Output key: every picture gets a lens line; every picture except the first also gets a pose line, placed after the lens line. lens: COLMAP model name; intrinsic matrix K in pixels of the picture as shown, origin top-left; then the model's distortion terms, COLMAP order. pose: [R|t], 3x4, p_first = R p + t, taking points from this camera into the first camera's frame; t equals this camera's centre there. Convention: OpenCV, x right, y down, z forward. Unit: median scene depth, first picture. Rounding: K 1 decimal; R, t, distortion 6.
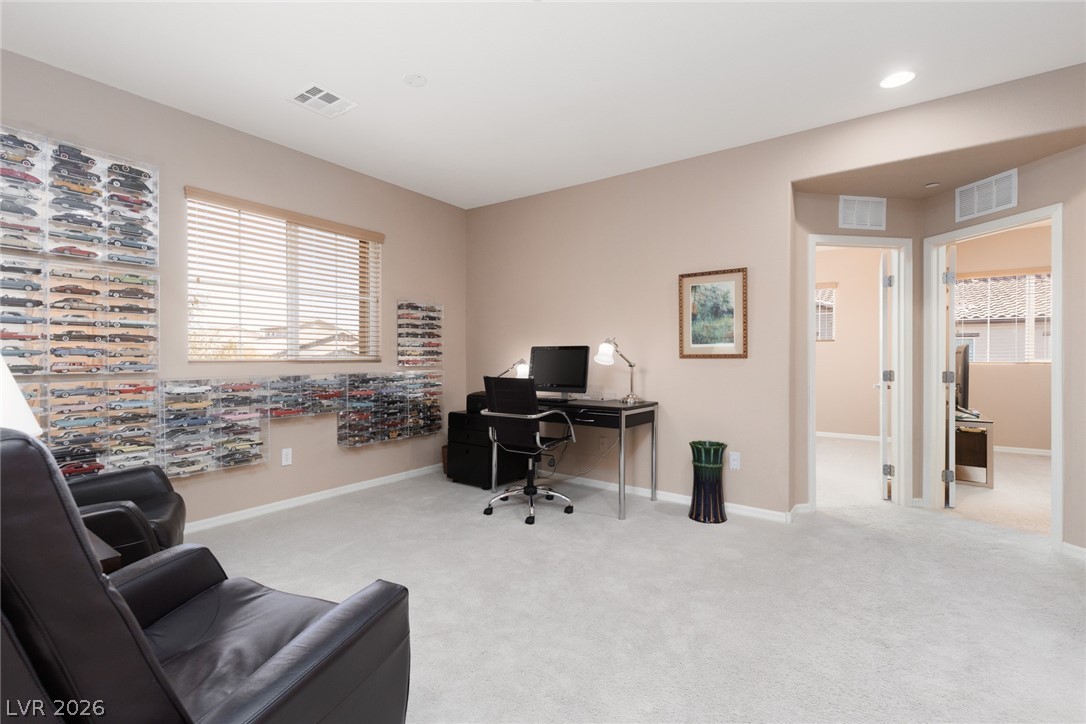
lens RADIAL K [[481.8, 0, 546.3], [0, 481.8, 359.9], [0, 0, 1]] dist [0.007393, -0.000325]
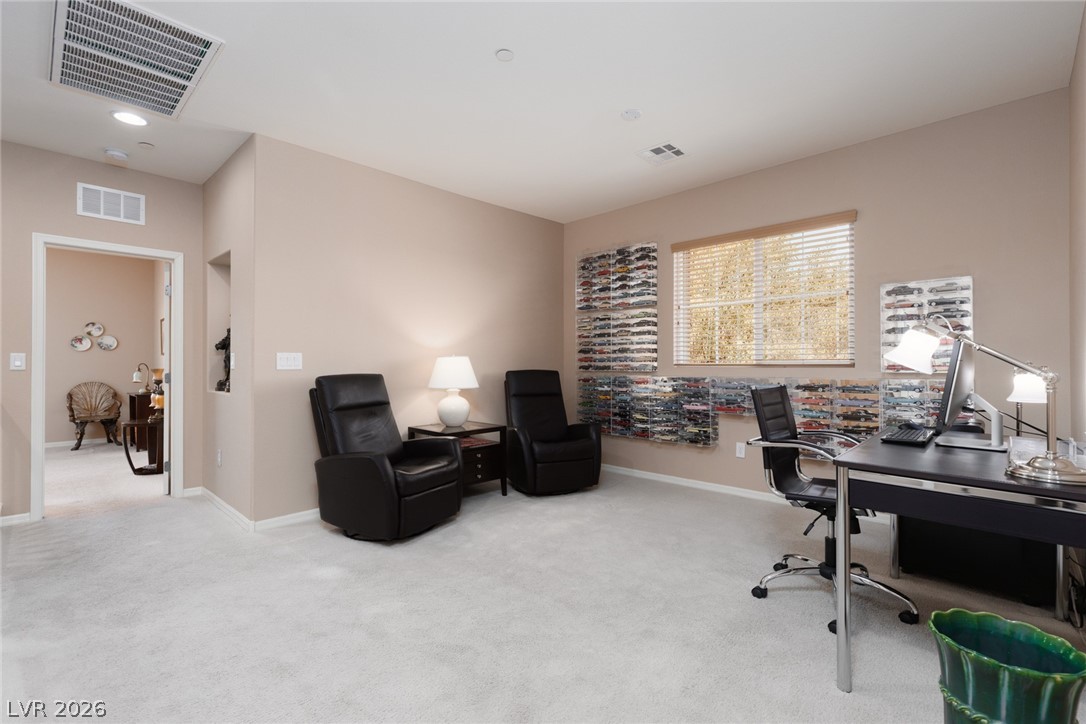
lens RADIAL K [[481.8, 0, 546.3], [0, 481.8, 359.9], [0, 0, 1]] dist [0.007393, -0.000325]
pose [[-0.150180, -0.000713, -0.988658, 0.726790], [0.000309, 1.000000, -0.000768, -0.010160], [0.988659, -0.000421, -0.150180, 0.814751]]
